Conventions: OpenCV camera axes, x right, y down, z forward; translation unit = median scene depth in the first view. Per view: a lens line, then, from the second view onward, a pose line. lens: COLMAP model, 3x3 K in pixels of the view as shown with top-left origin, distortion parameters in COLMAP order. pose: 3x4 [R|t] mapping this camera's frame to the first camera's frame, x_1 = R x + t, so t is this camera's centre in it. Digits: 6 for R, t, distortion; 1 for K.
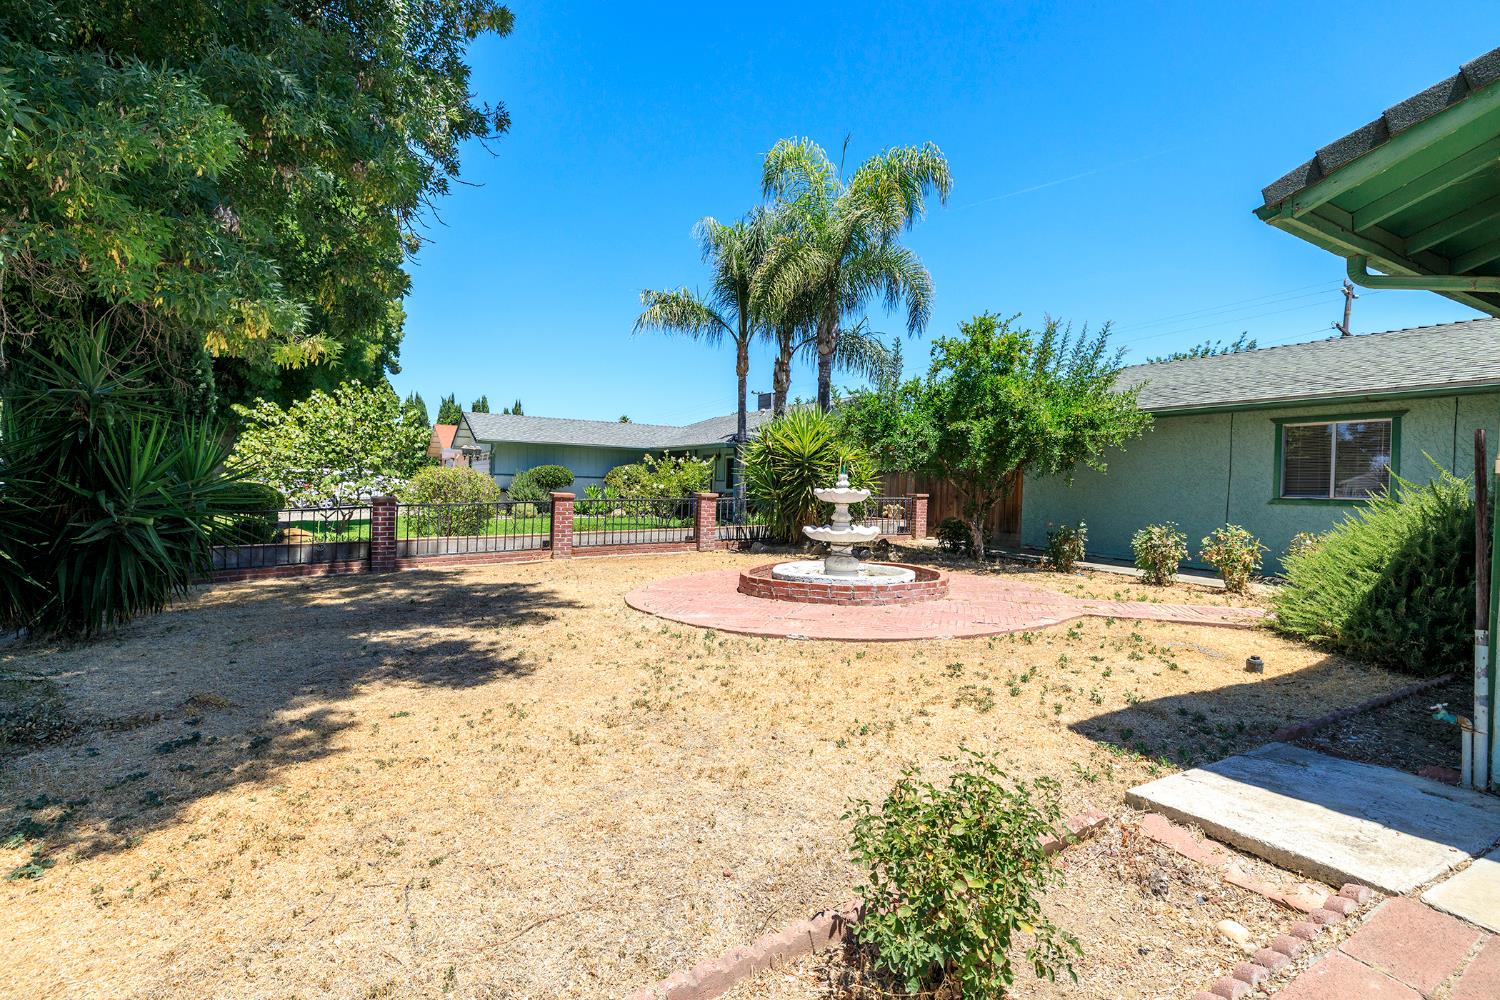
lens RADIAL K [[714.5, 0, 742.7], [0, 714.5, 490.8], [0, 0, 1]] dist [-0.000115, 0.000626]
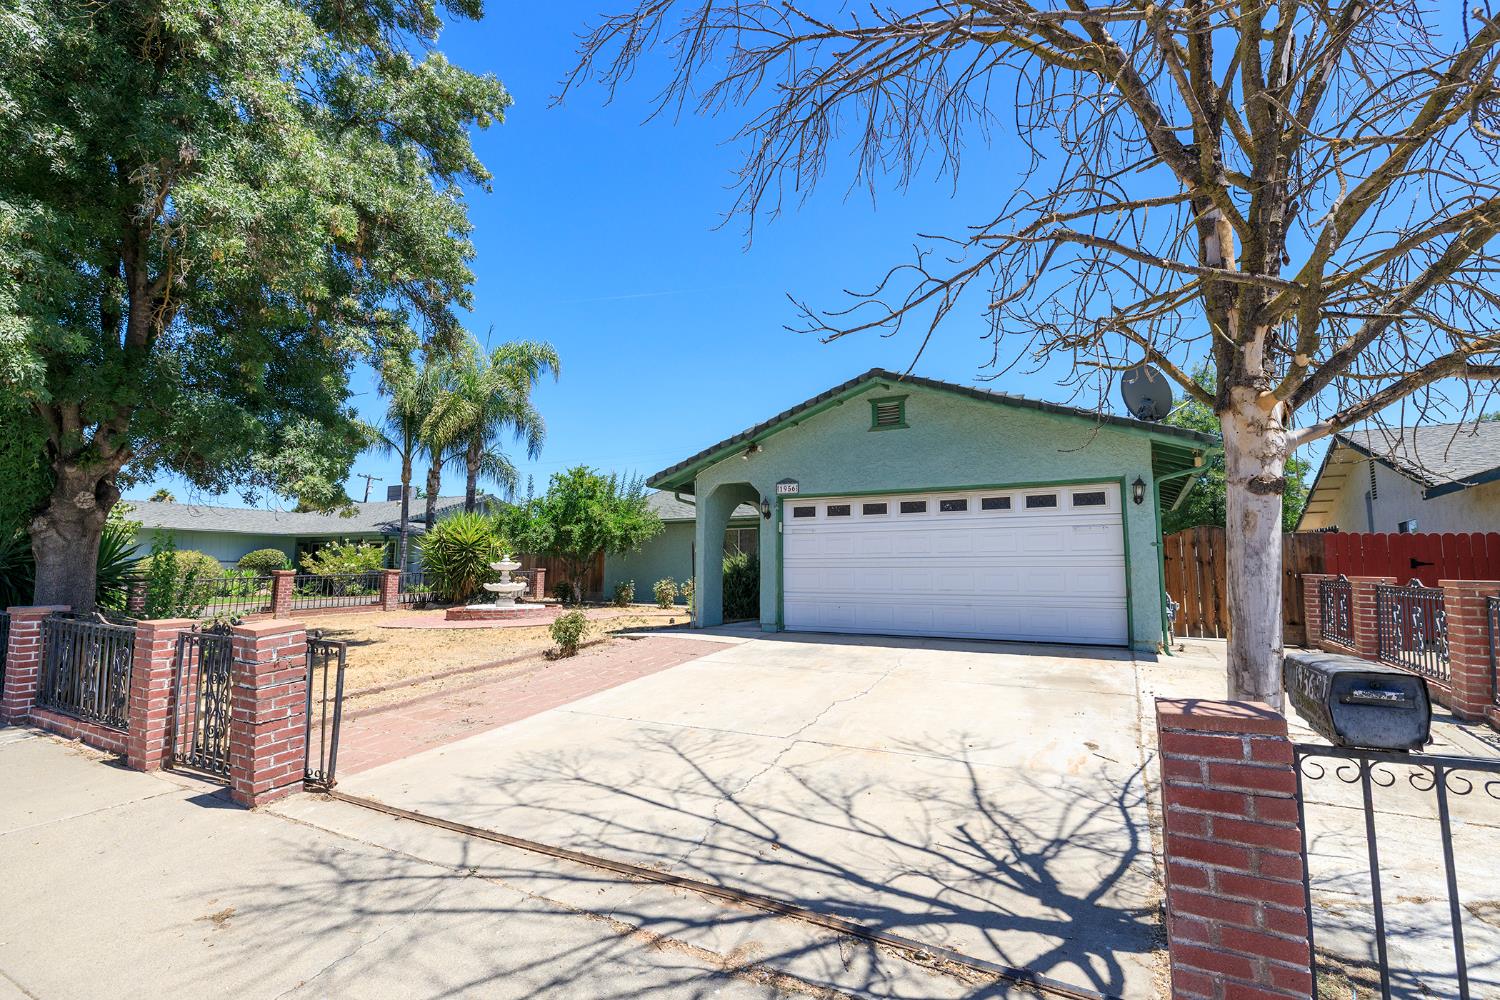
lens RADIAL K [[714.5, 0, 734.8], [0, 714.5, 498.9], [0, 0, 1]] dist [-0.000115, 0.000626]
pose [[0.862388, 0.030931, 0.505302, -0.222746], [0.021096, 0.995069, -0.096915, 0.018636], [-0.505808, 0.094238, 0.857483, -0.698465]]
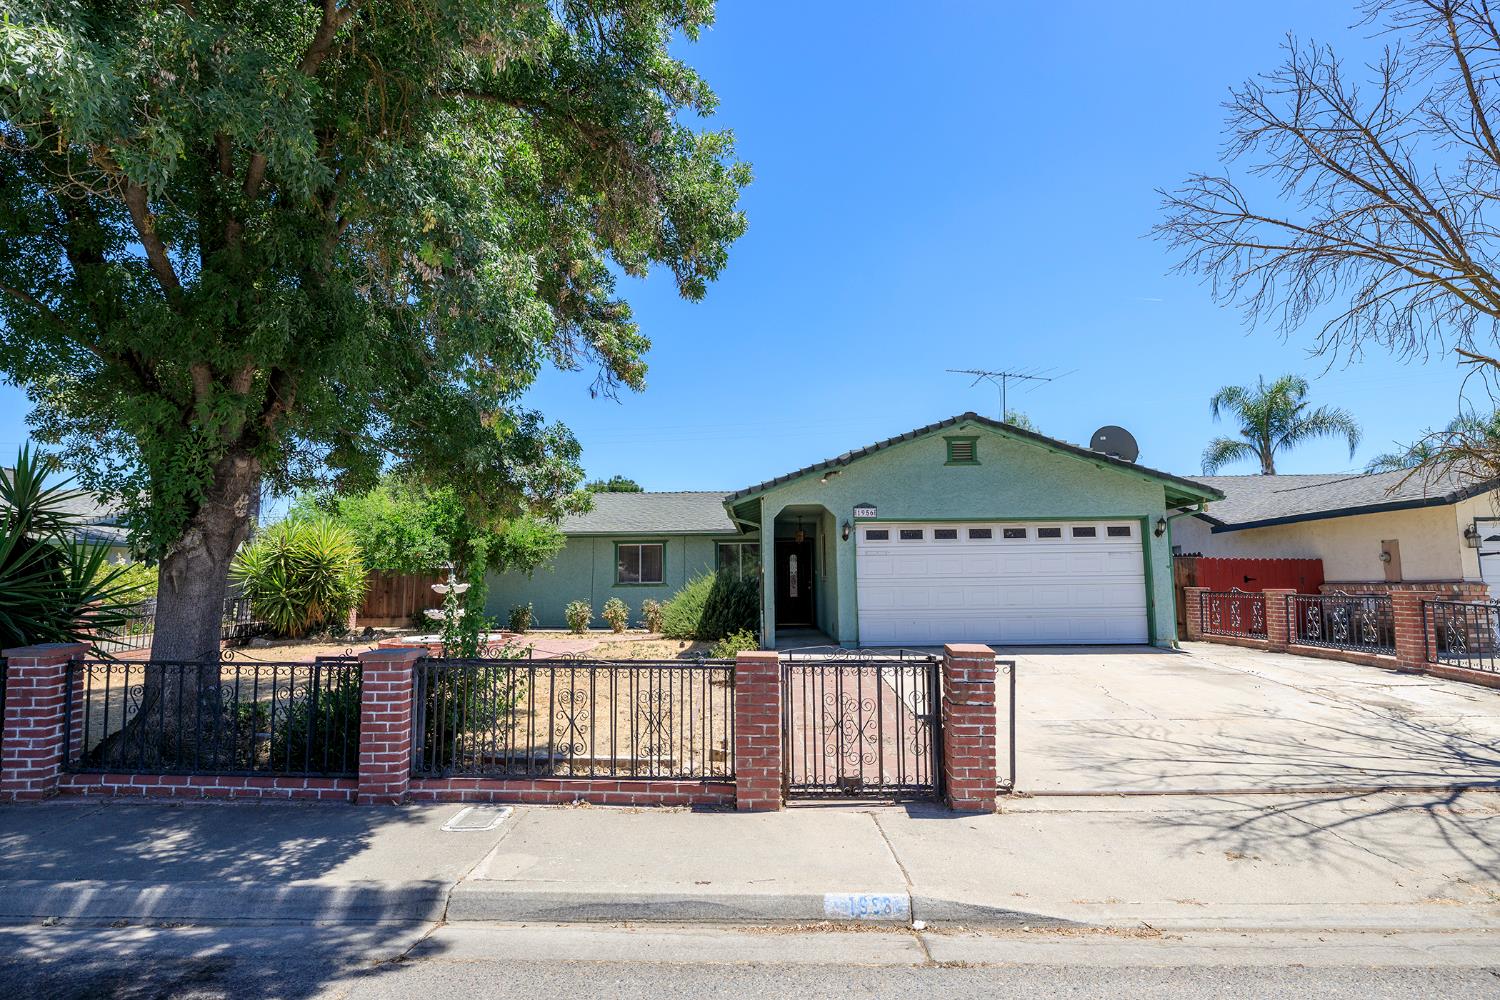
lens RADIAL K [[800.5, 0, 756.9], [0, 800.5, 497.6], [0, 0, 1]] dist [-0.002409, -0.001582]
pose [[0.517917, 0.066368, 0.852853, -0.755940], [0.028215, 0.995118, -0.094573, -0.005550], [-0.854966, 0.073044, 0.513516, -0.352396]]
